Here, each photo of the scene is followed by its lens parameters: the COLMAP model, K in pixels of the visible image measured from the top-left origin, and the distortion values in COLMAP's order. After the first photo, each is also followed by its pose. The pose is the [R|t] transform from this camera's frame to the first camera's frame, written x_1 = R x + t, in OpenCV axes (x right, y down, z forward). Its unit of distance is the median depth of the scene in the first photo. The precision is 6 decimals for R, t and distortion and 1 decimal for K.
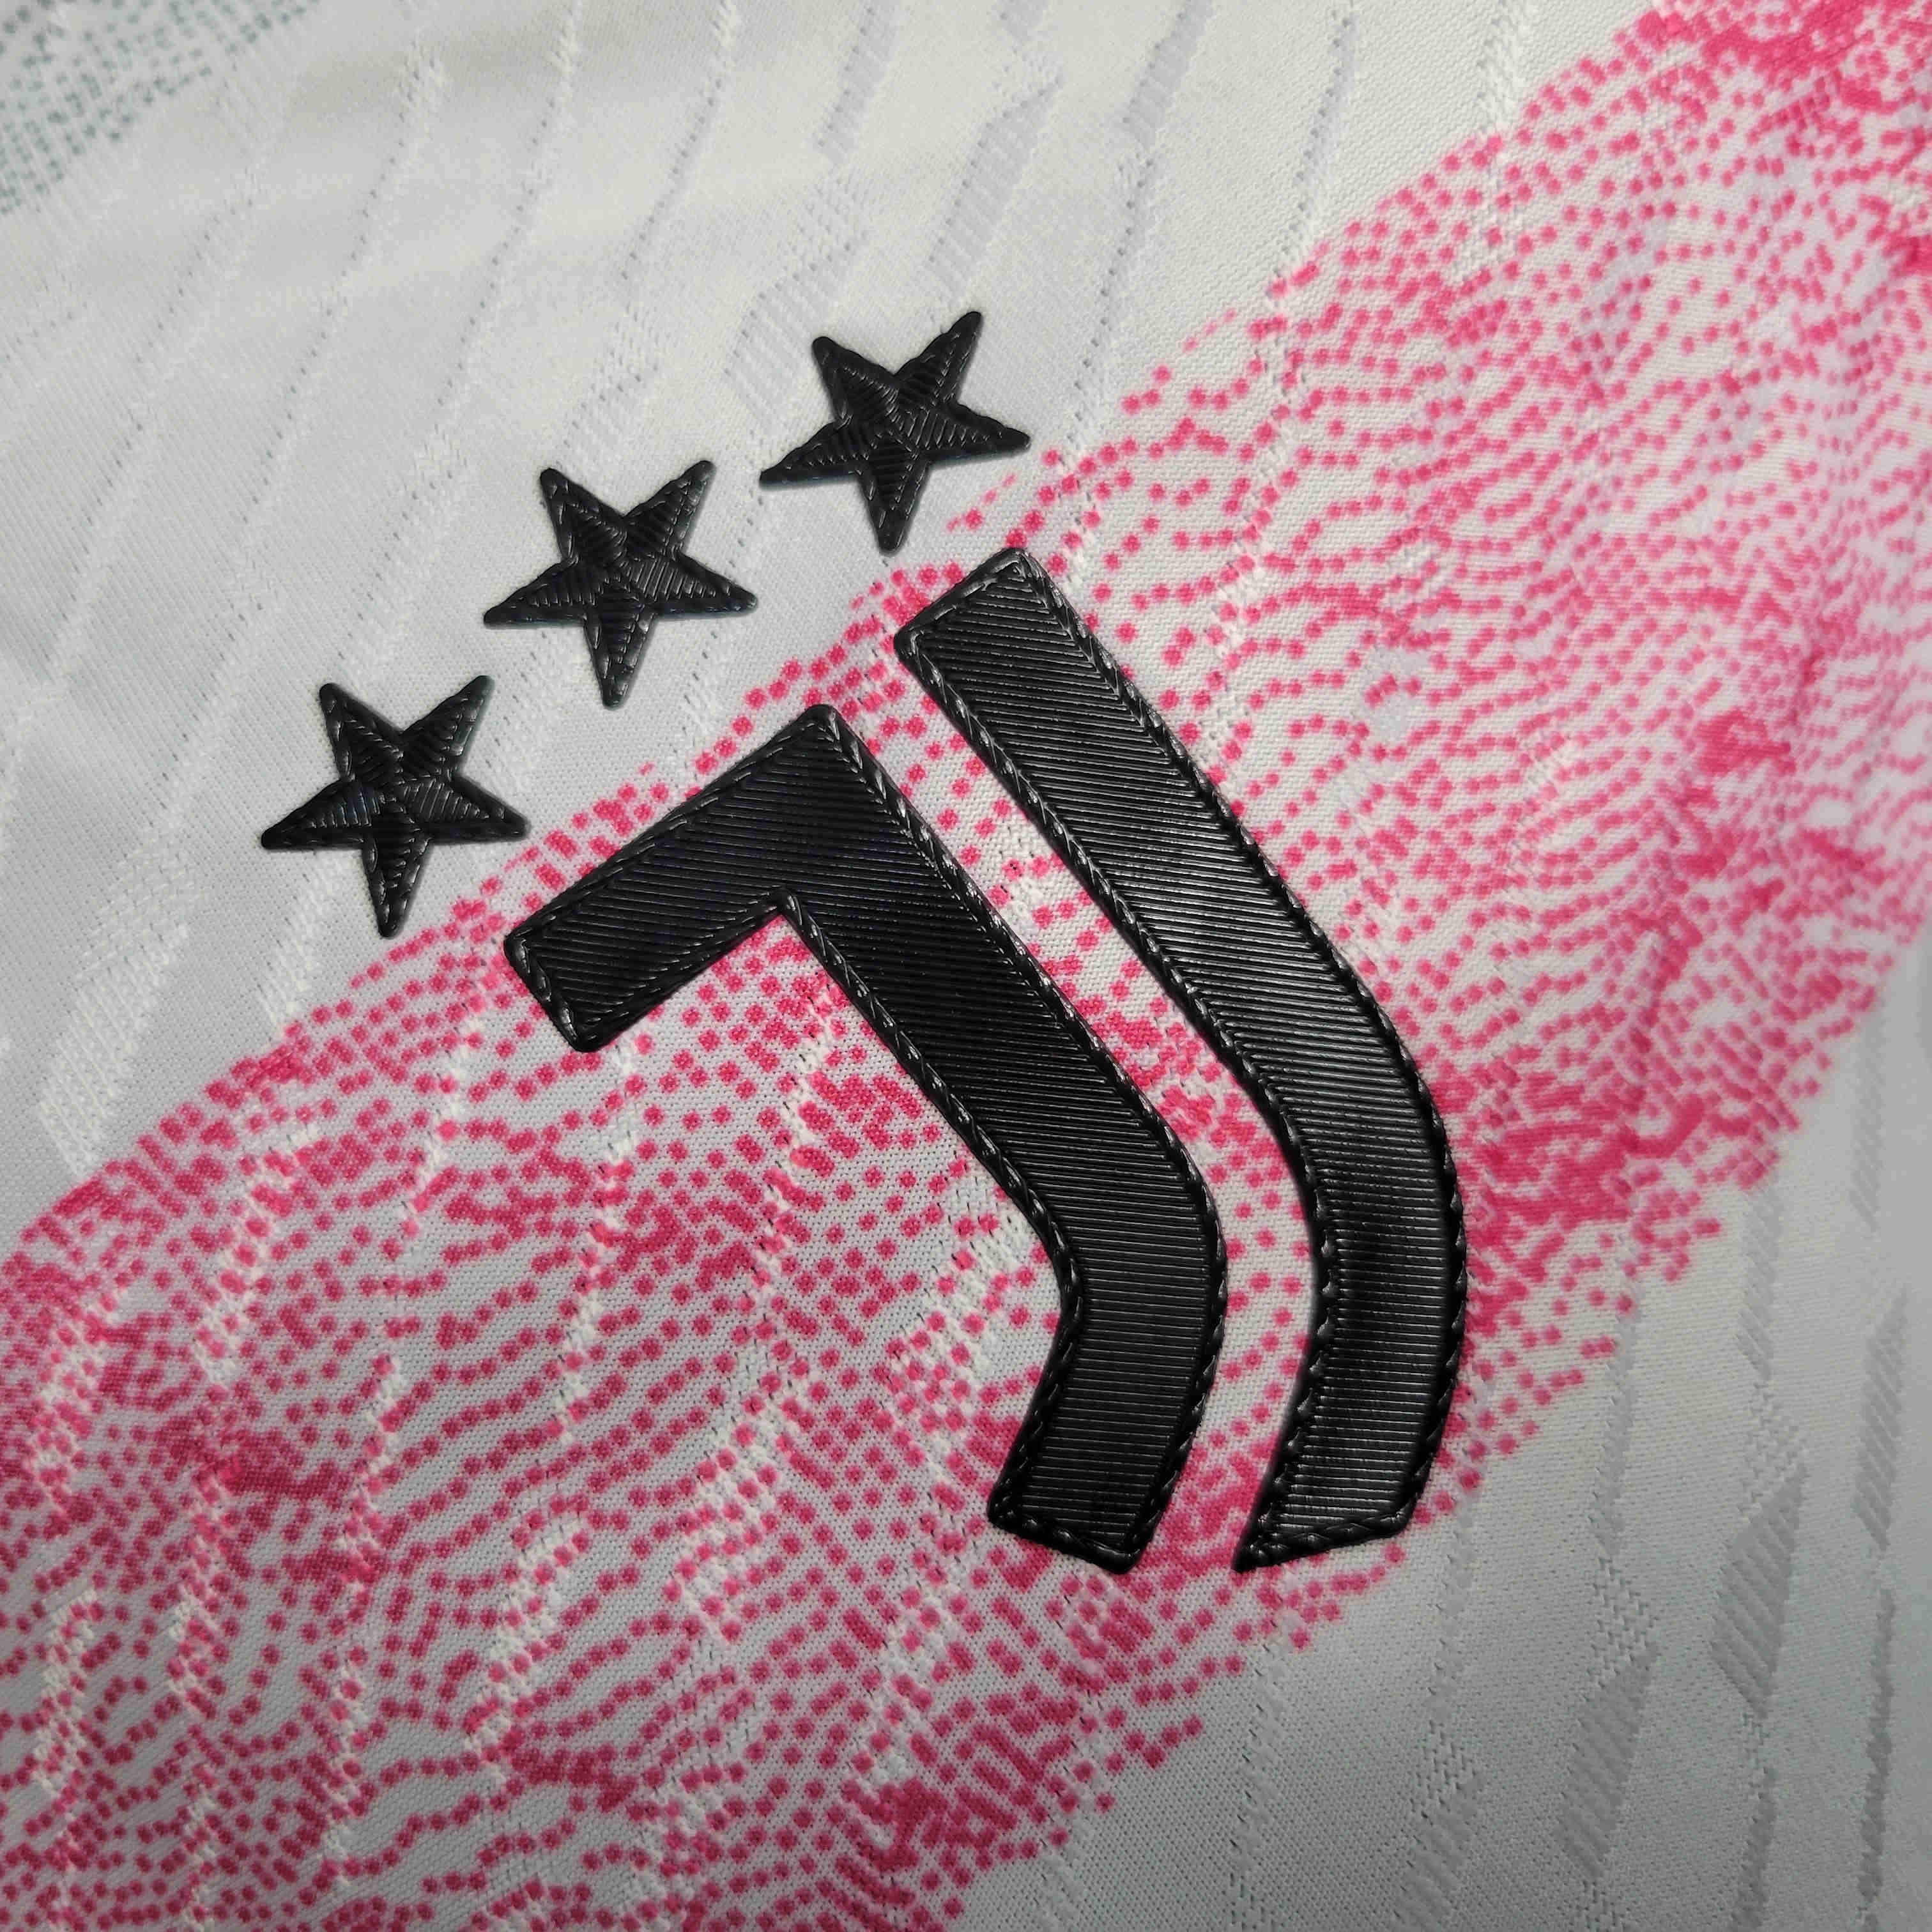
lens RADIAL K [[2166.1, 0, 966.0], [0, 2166.1, 966.0], [0, 0, 1]] dist [-0.074495, 0.074836]
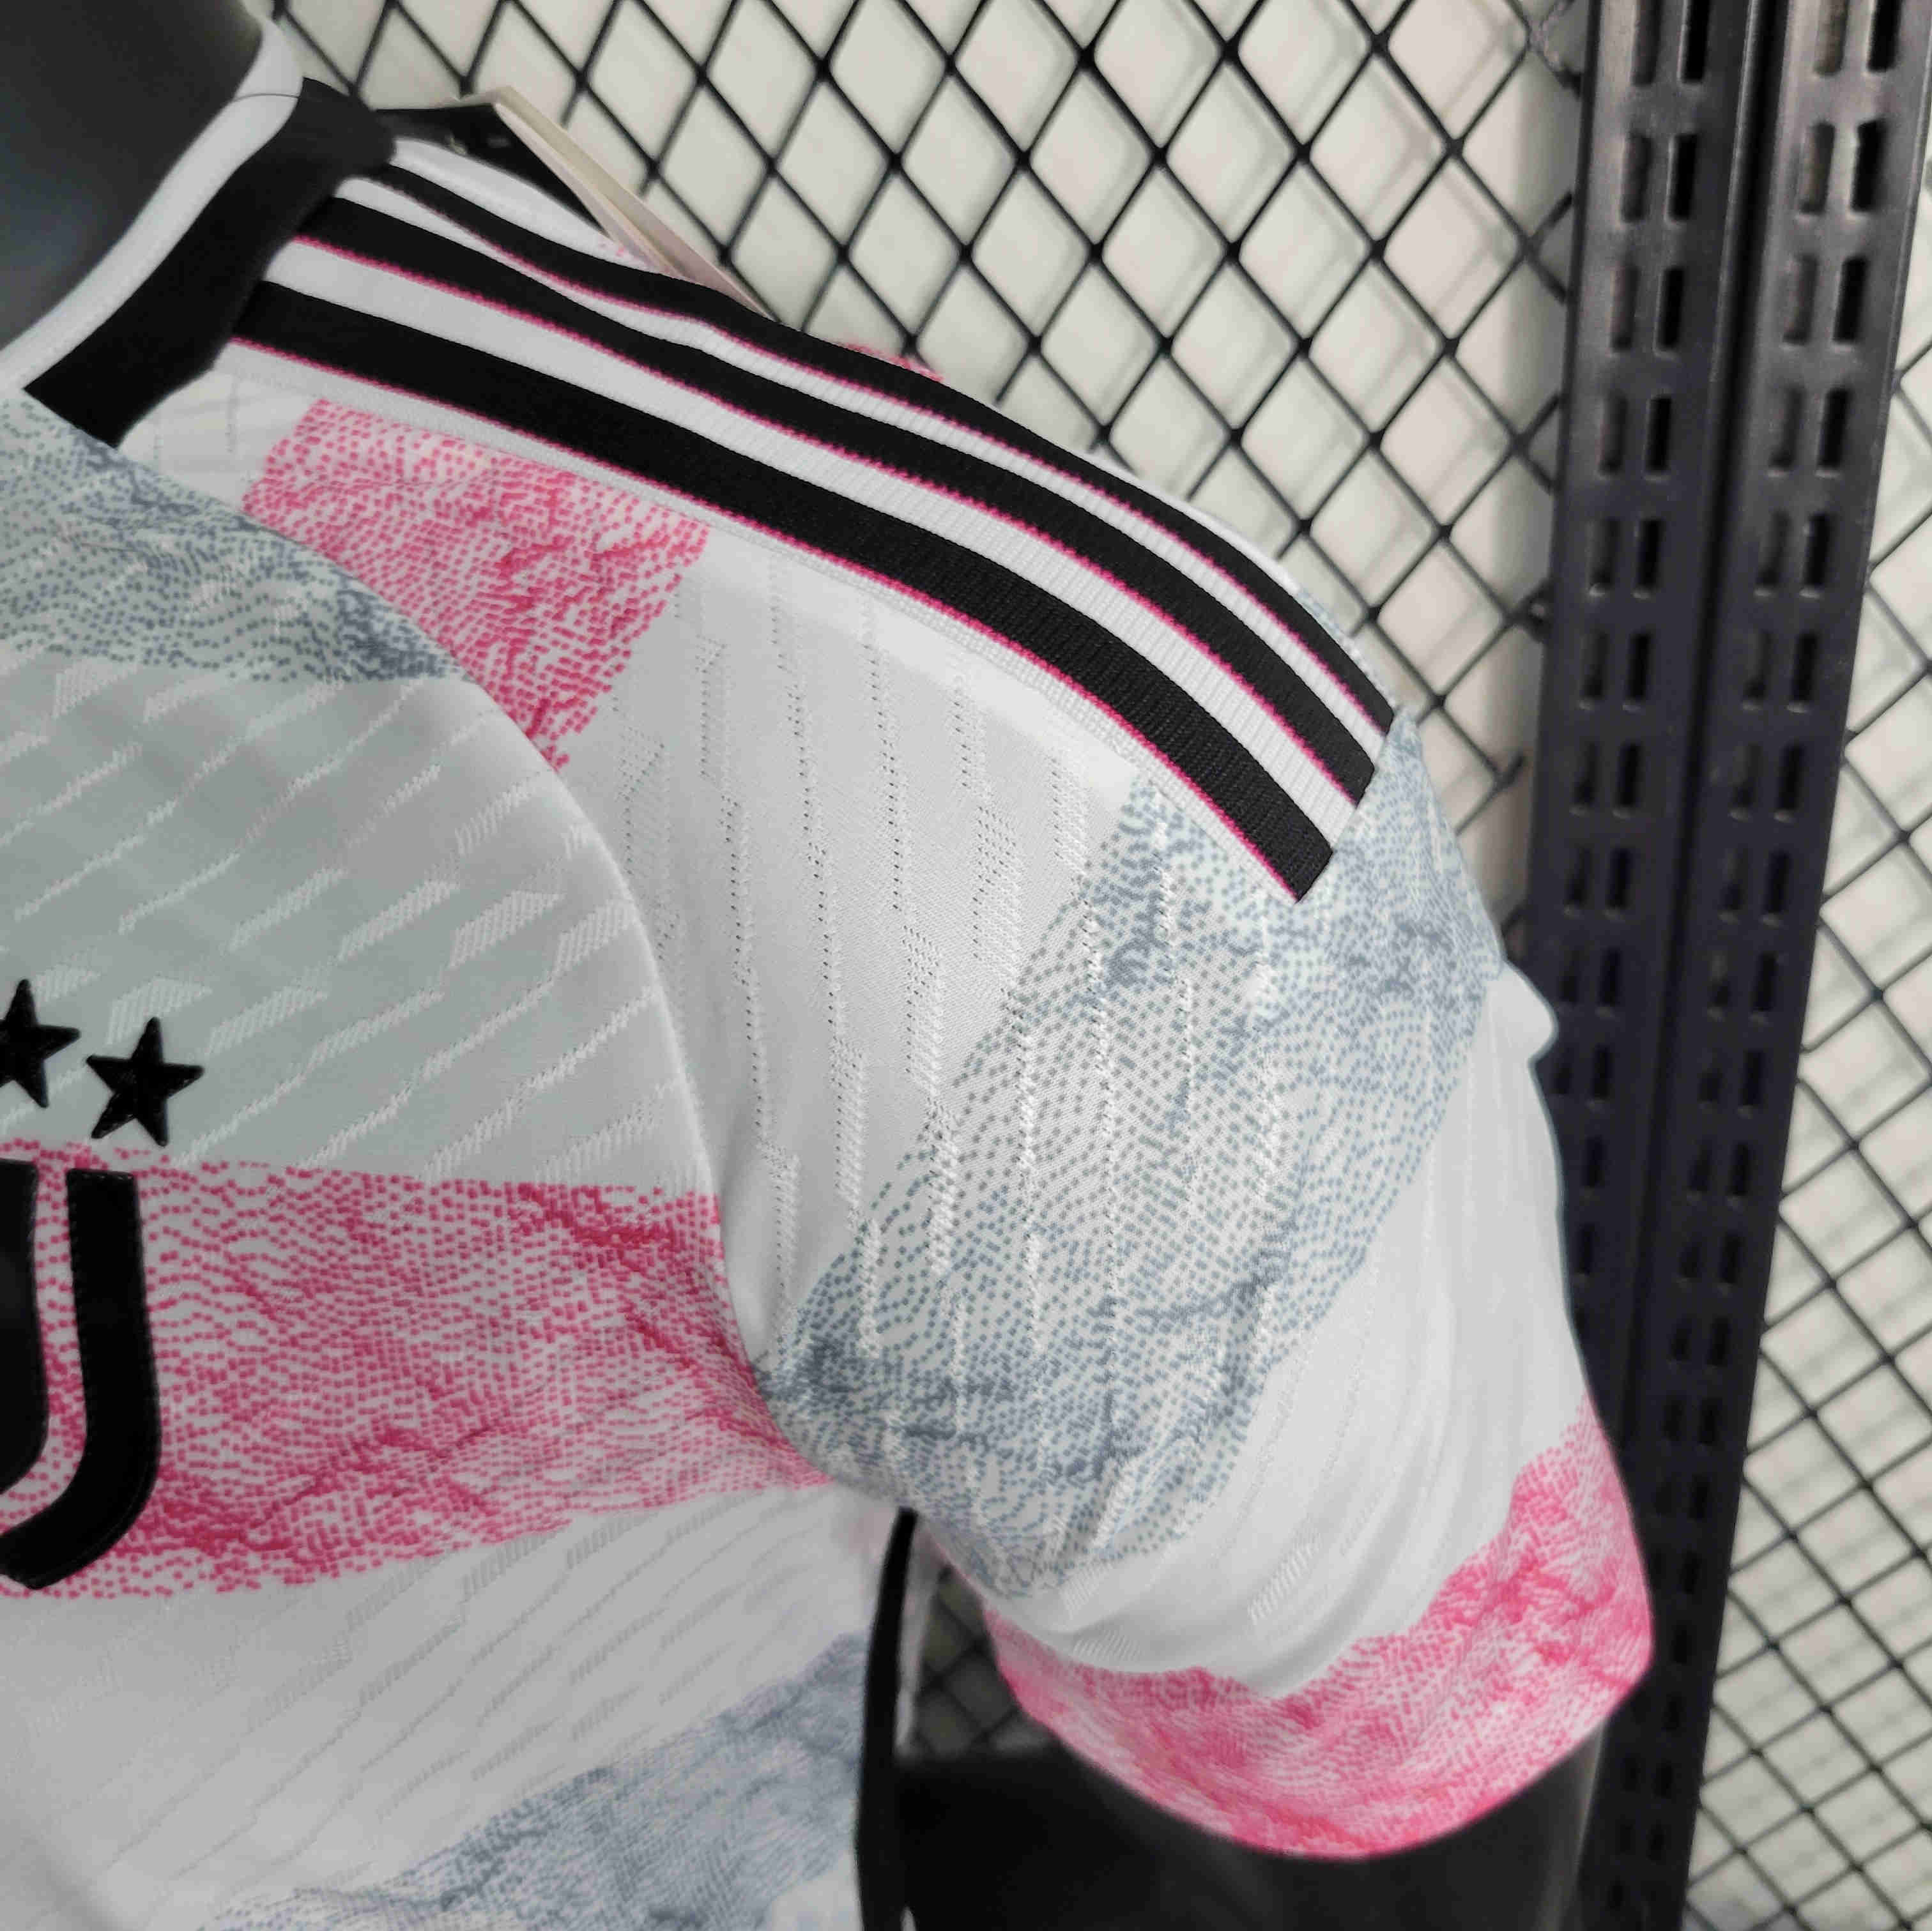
lens RADIAL K [[2105.0, 0, 957.6], [0, 2105.0, 920.5], [0, 0, 1]] dist [-0.010841, -0.000134]
pose [[0.749705, 0.658286, -0.067837, 0.600885], [-0.612545, 0.729078, 0.305343, -1.492663], [0.250461, -0.187365, 0.949823, -0.723510]]
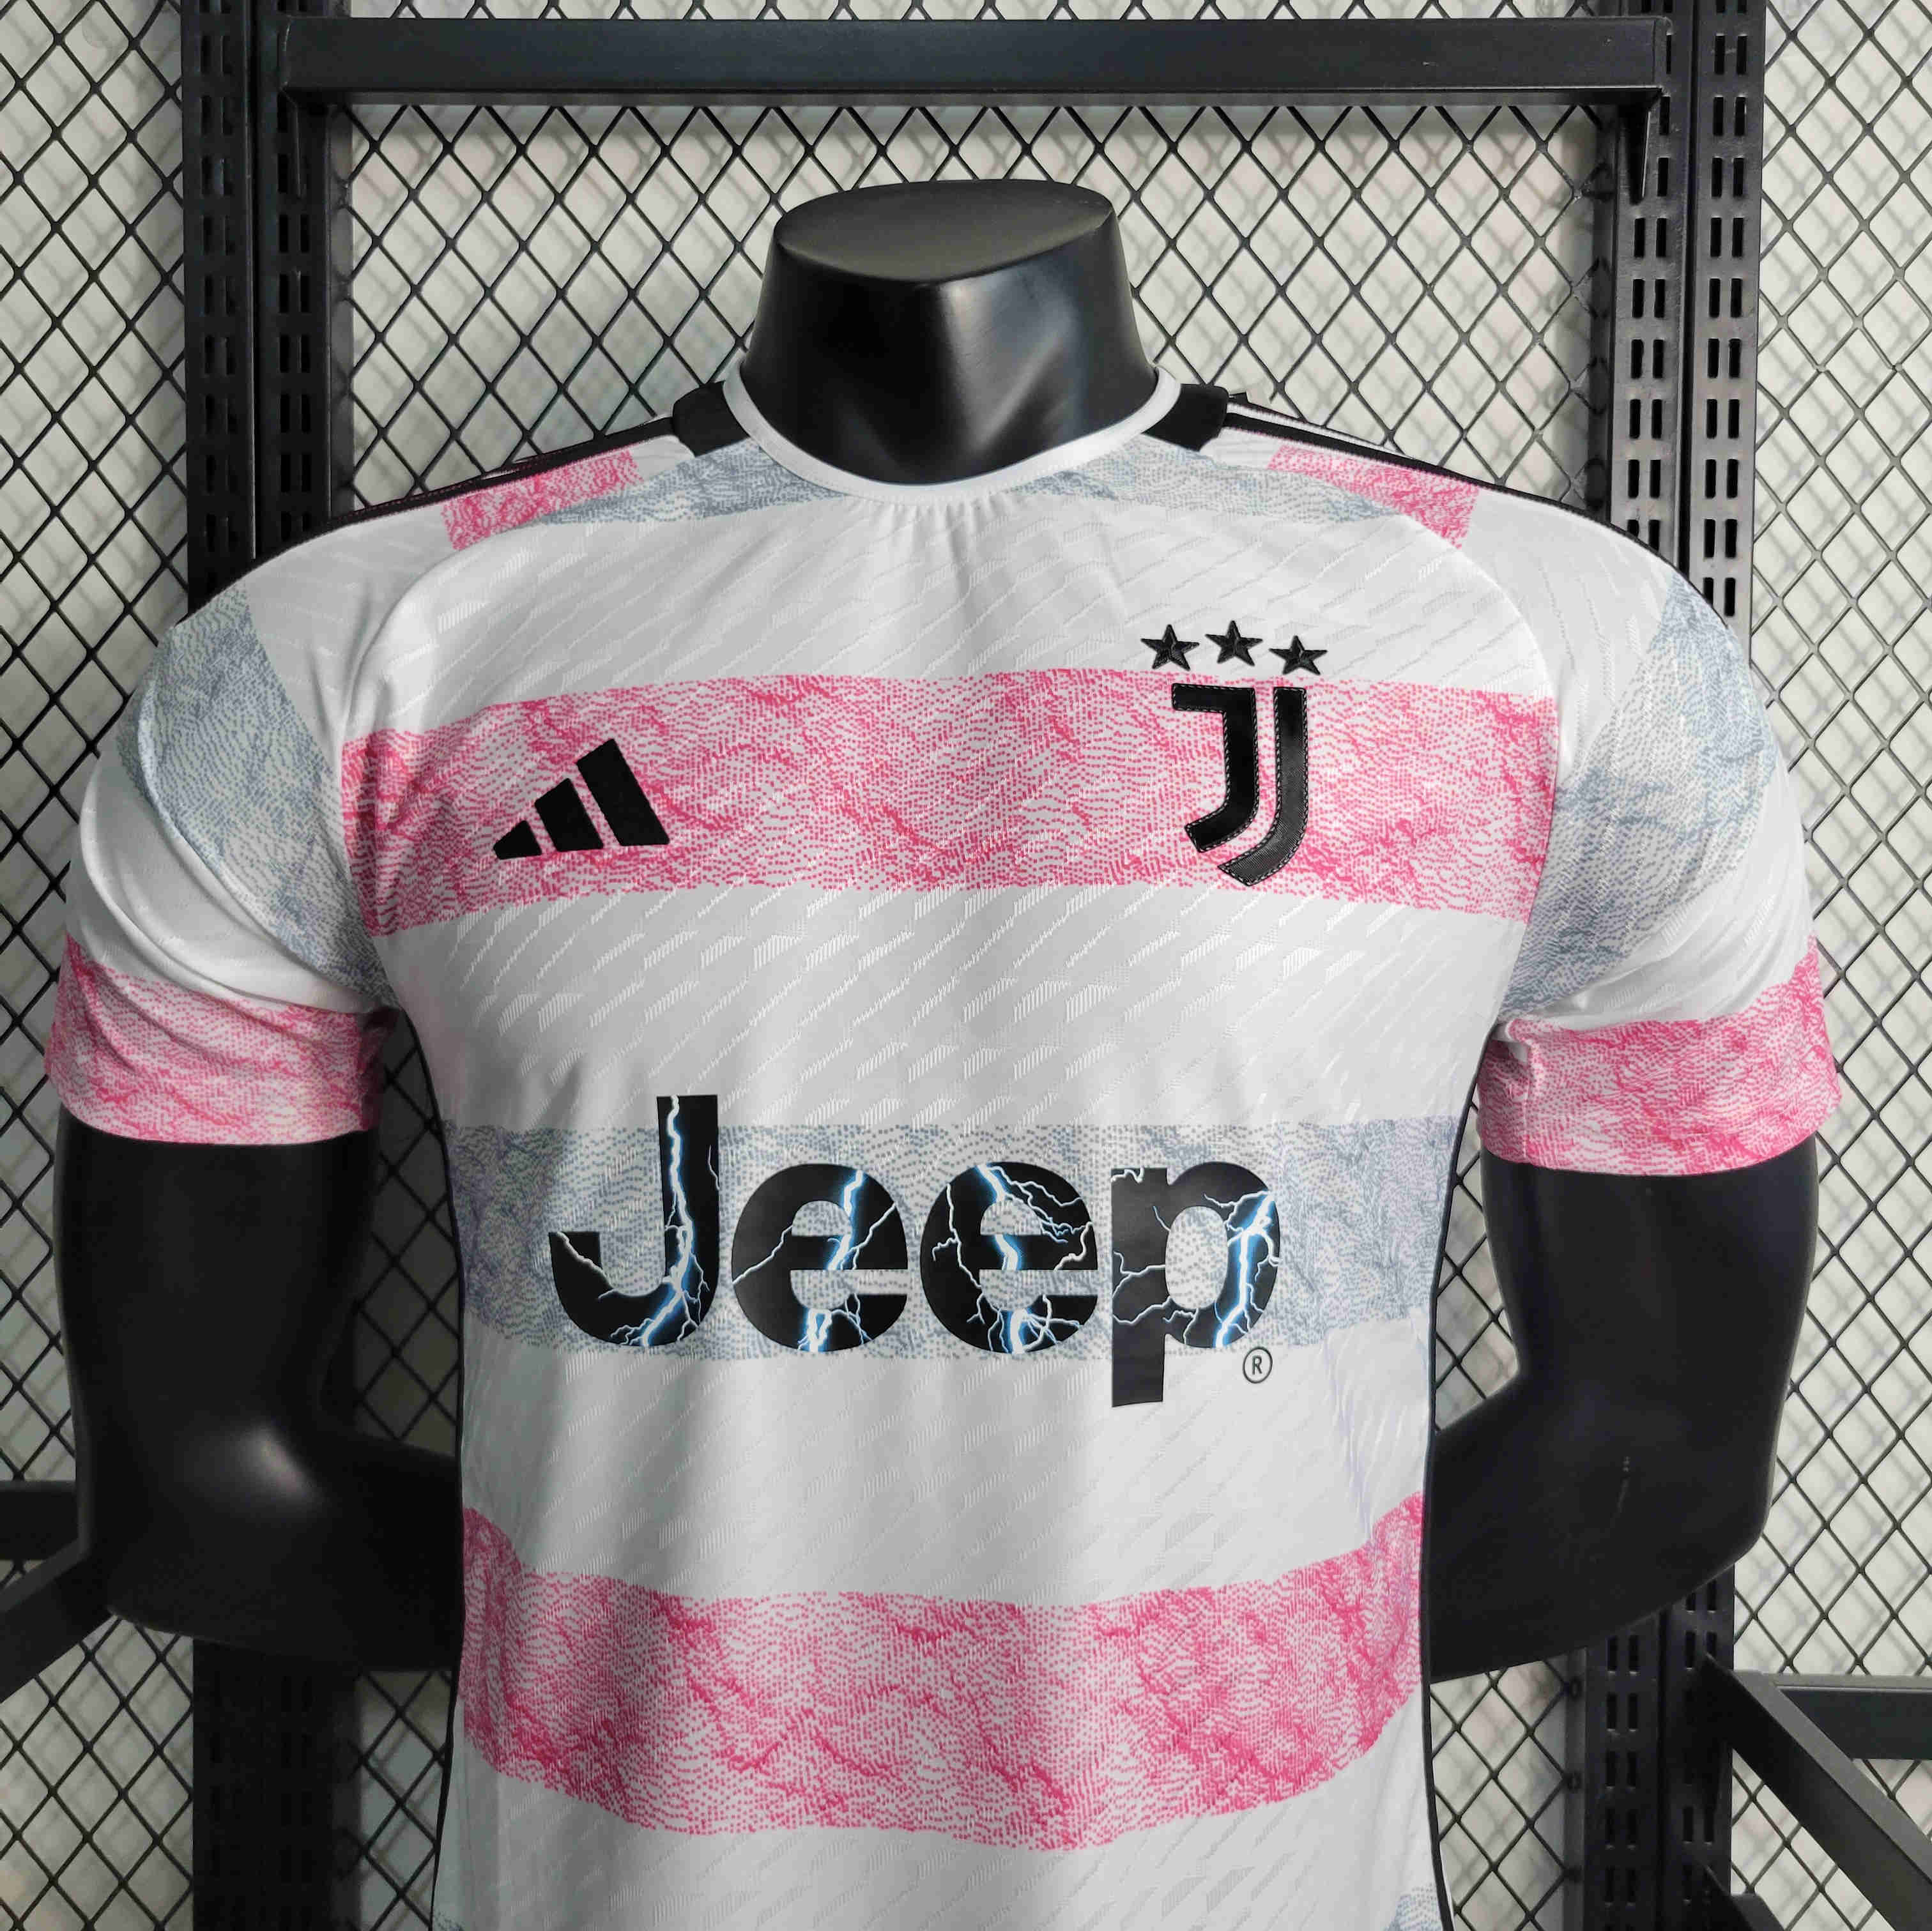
lens RADIAL K [[2105.0, 0, 957.6], [0, 2105.0, 920.5], [0, 0, 1]] dist [-0.010841, -0.000134]
pose [[0.777820, 0.618140, -0.113573, 0.267970], [-0.626927, 0.750393, -0.209459, 1.636715], [-0.044251, 0.234123, 0.971199, -3.352142]]
